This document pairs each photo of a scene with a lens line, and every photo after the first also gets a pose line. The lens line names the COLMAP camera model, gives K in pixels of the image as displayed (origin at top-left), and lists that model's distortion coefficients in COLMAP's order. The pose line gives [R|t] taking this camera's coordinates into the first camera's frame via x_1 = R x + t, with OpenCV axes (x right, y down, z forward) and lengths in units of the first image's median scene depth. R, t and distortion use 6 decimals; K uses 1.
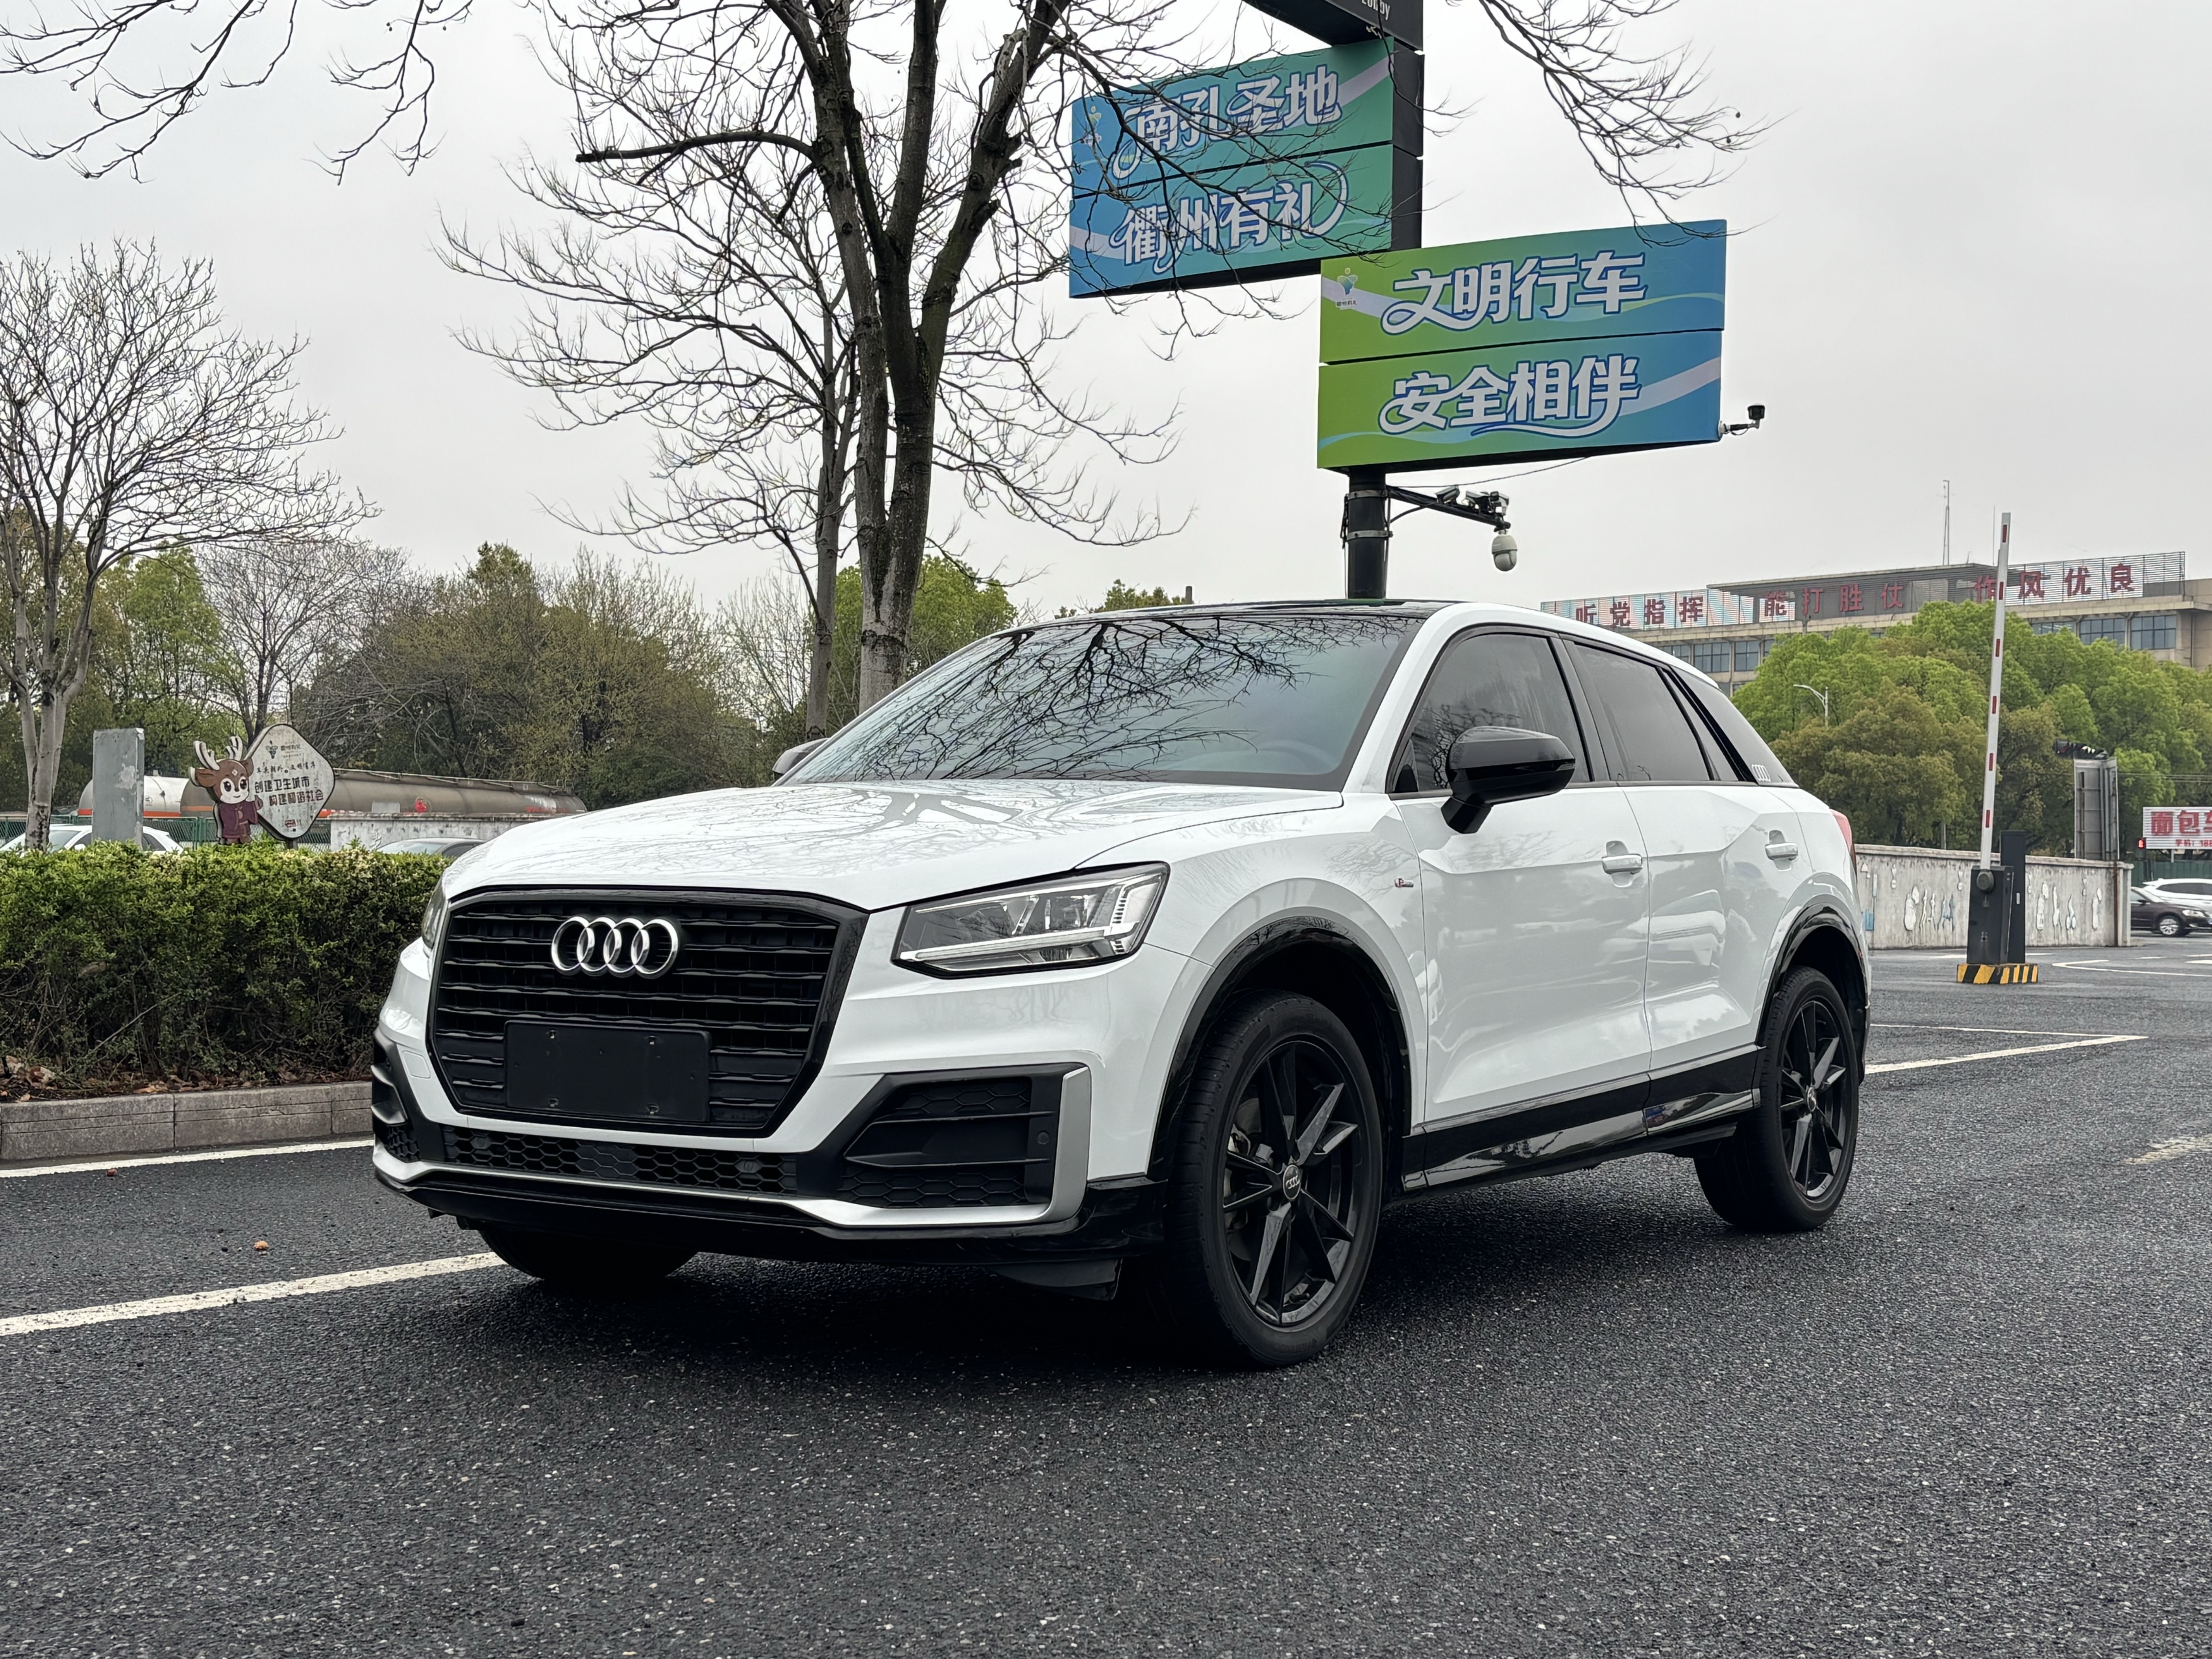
lens RADIAL K [[2712.8, 0, 1094.5], [0, 2712.8, 834.7], [0, 0, 1]] dist [0.195179, -0.817552]
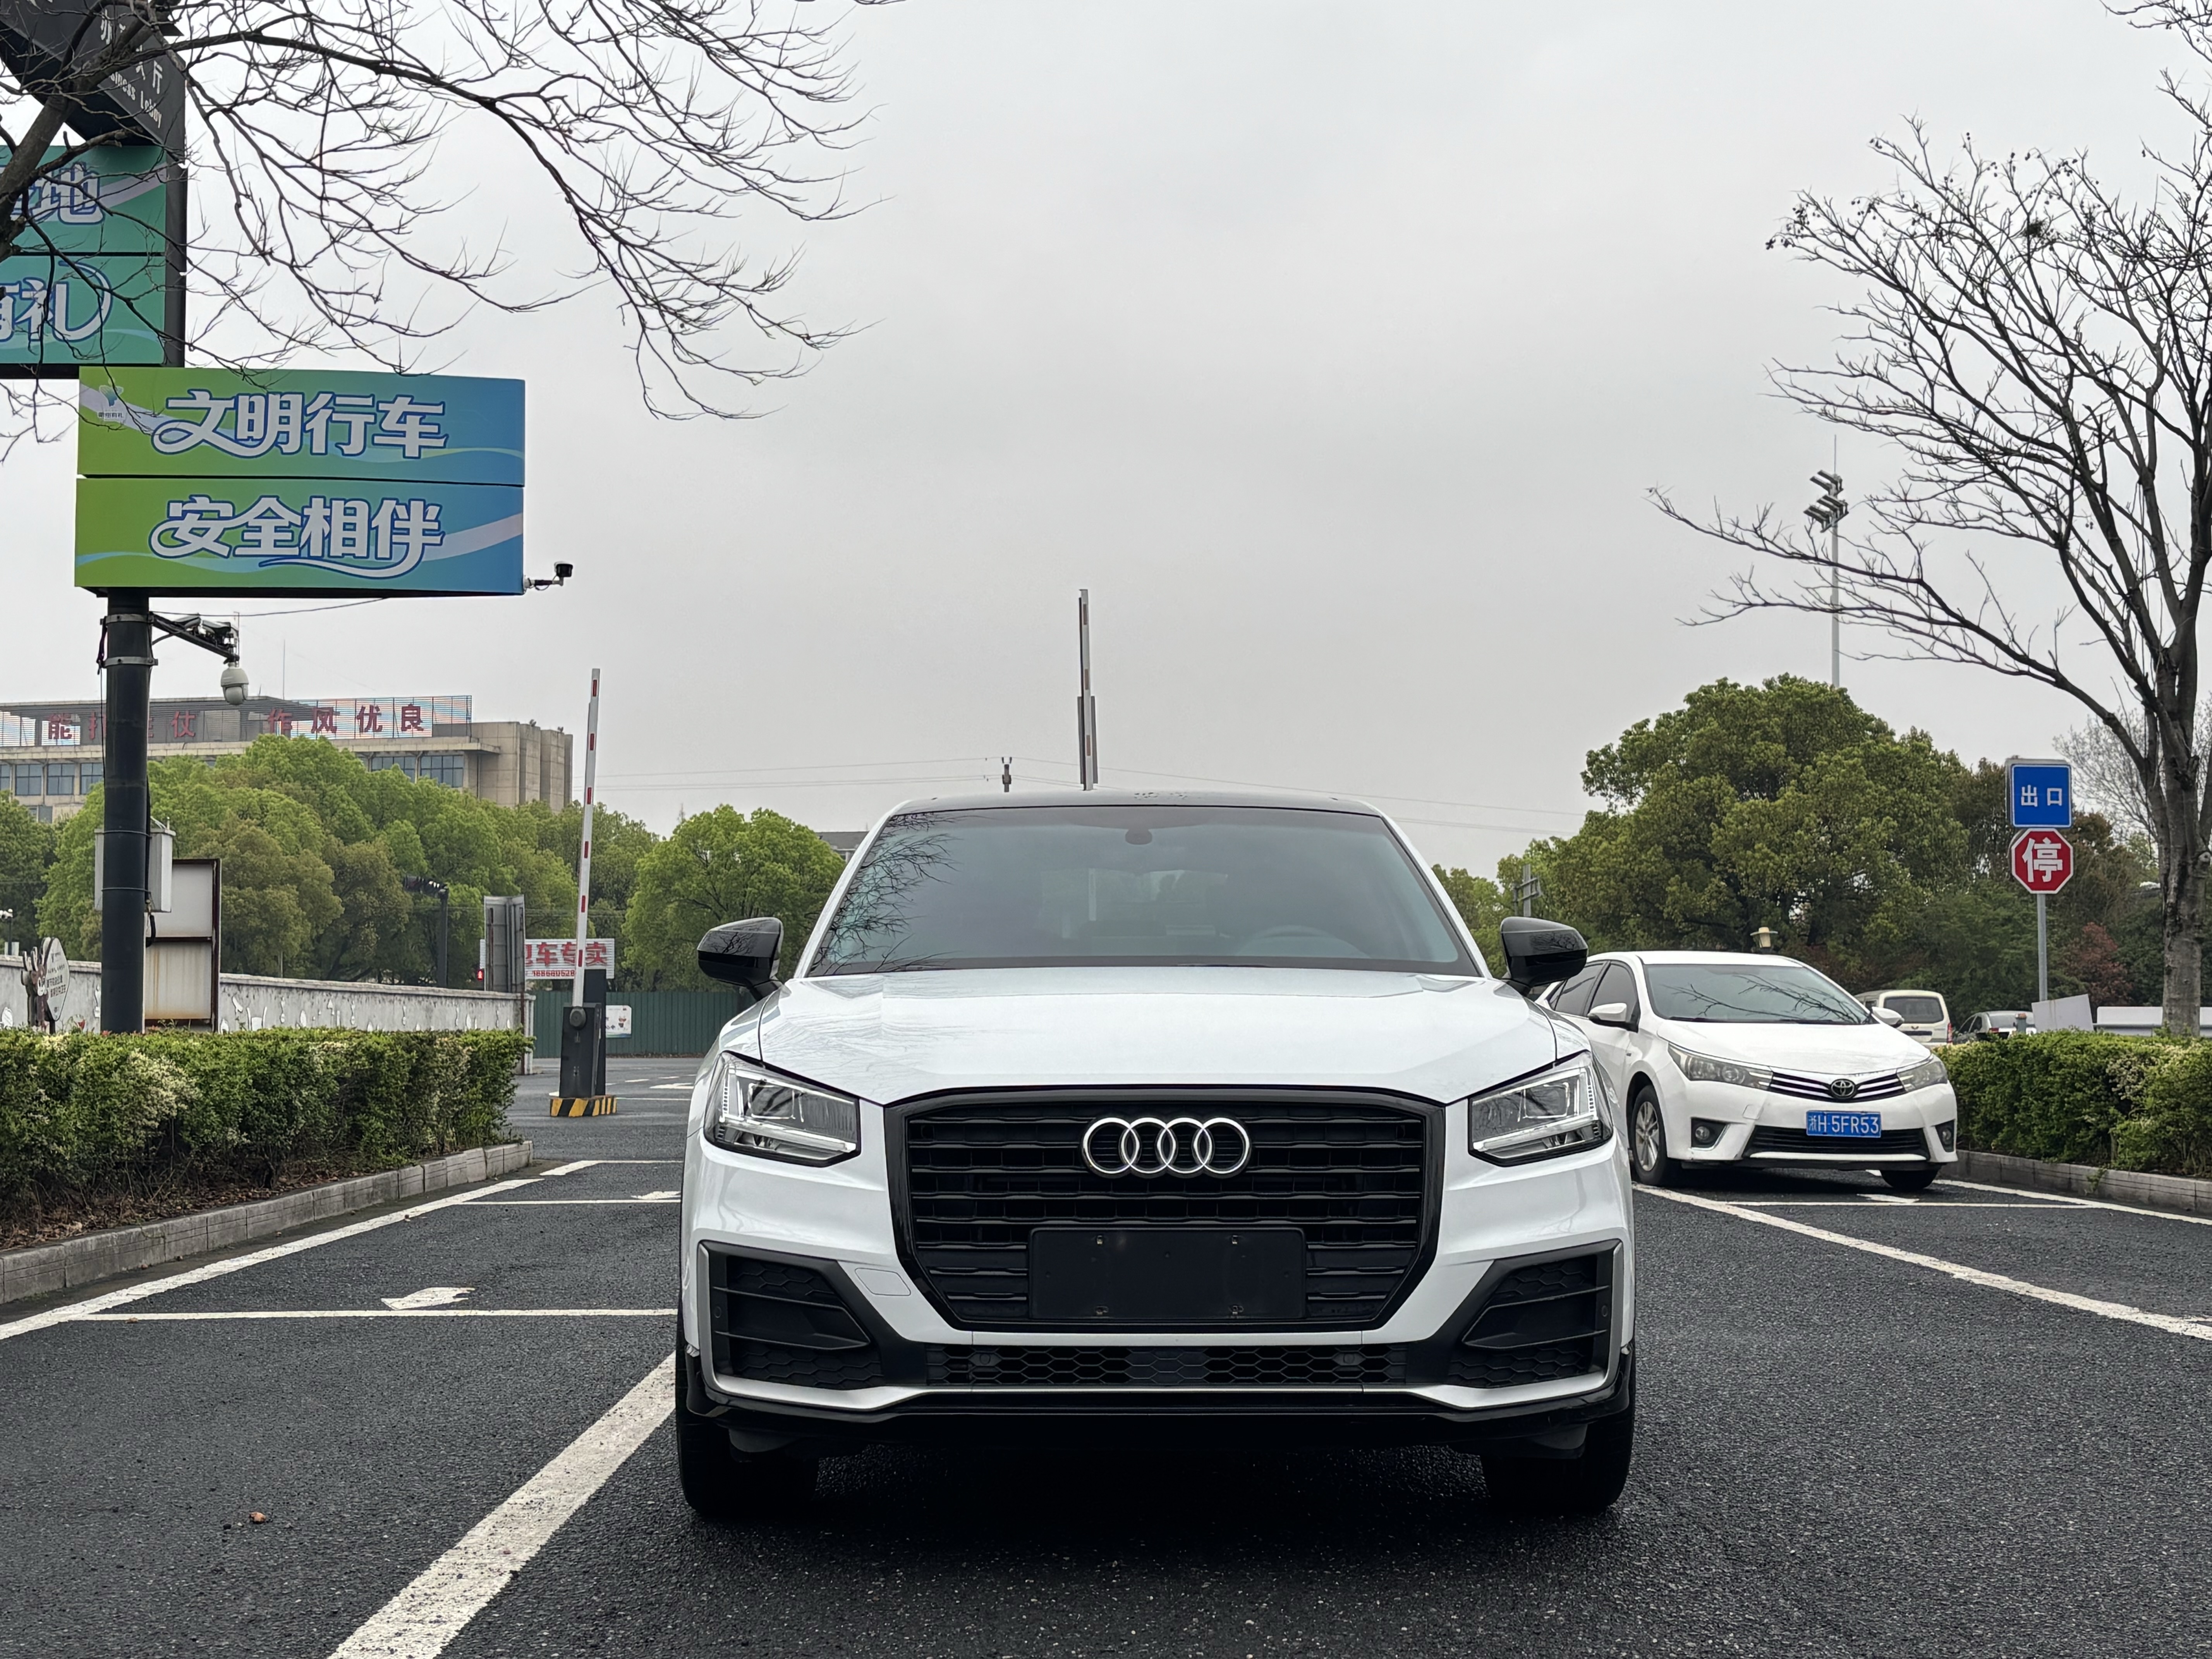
lens RADIAL K [[2712.8, 0, 1094.5], [0, 2712.8, 834.7], [0, 0, 1]] dist [0.195179, -0.817552]
pose [[0.825688, 0.022602, 0.563674, -0.163517], [0.004395, 0.998909, -0.046491, -0.005753], [-0.564110, 0.040865, 0.824688, 0.041467]]
